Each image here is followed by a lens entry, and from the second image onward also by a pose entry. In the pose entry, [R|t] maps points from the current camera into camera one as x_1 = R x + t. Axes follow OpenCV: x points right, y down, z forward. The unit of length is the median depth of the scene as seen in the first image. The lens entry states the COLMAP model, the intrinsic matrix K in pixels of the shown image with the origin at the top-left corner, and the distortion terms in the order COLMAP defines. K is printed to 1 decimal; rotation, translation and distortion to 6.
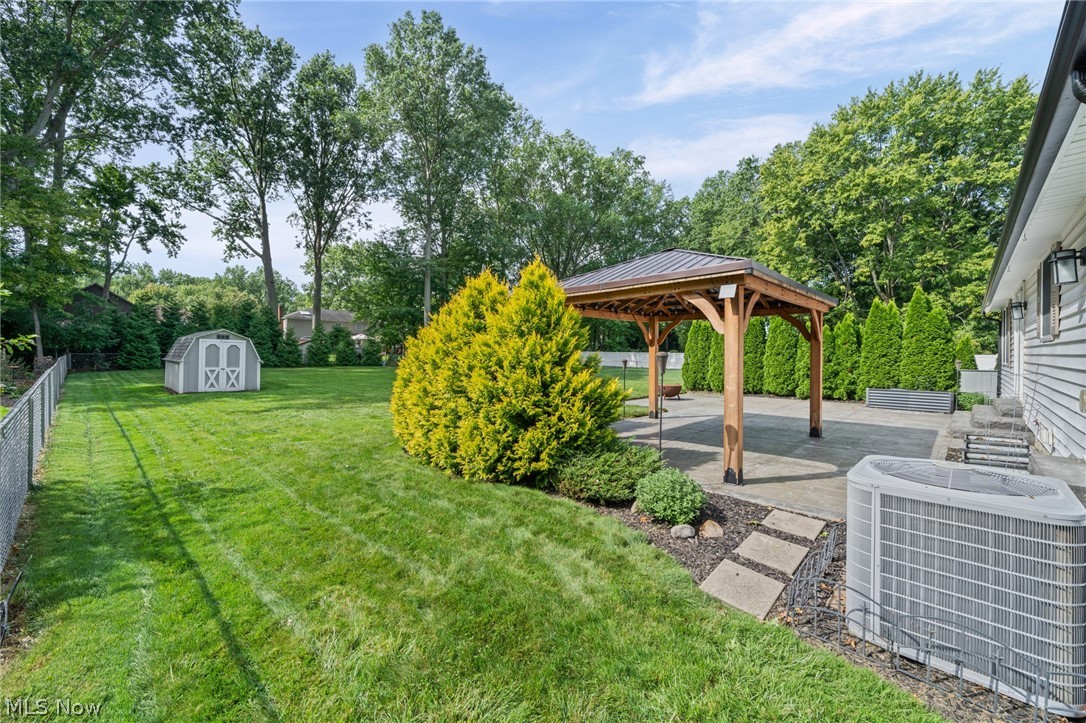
lens RADIAL K [[429.1, 0, 545.7], [0, 429.1, 359.4], [0, 0, 1]] dist [-0.002630, -0.000153]
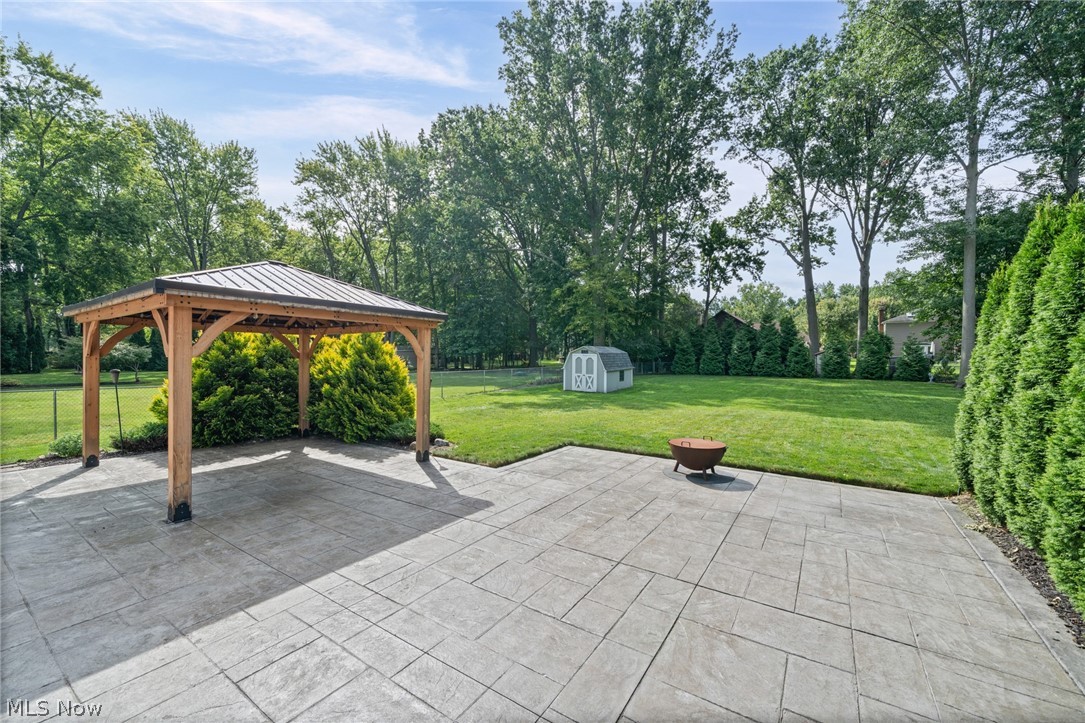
lens RADIAL K [[428.8, 0, 545.3], [0, 428.8, 358.8], [0, 0, 1]] dist [-0.002630, -0.000153]
pose [[0.193200, -0.002245, -0.981157, 0.557634], [-0.016111, 0.999855, -0.005461, -0.020230], [0.981027, 0.016863, 0.193136, 0.604680]]
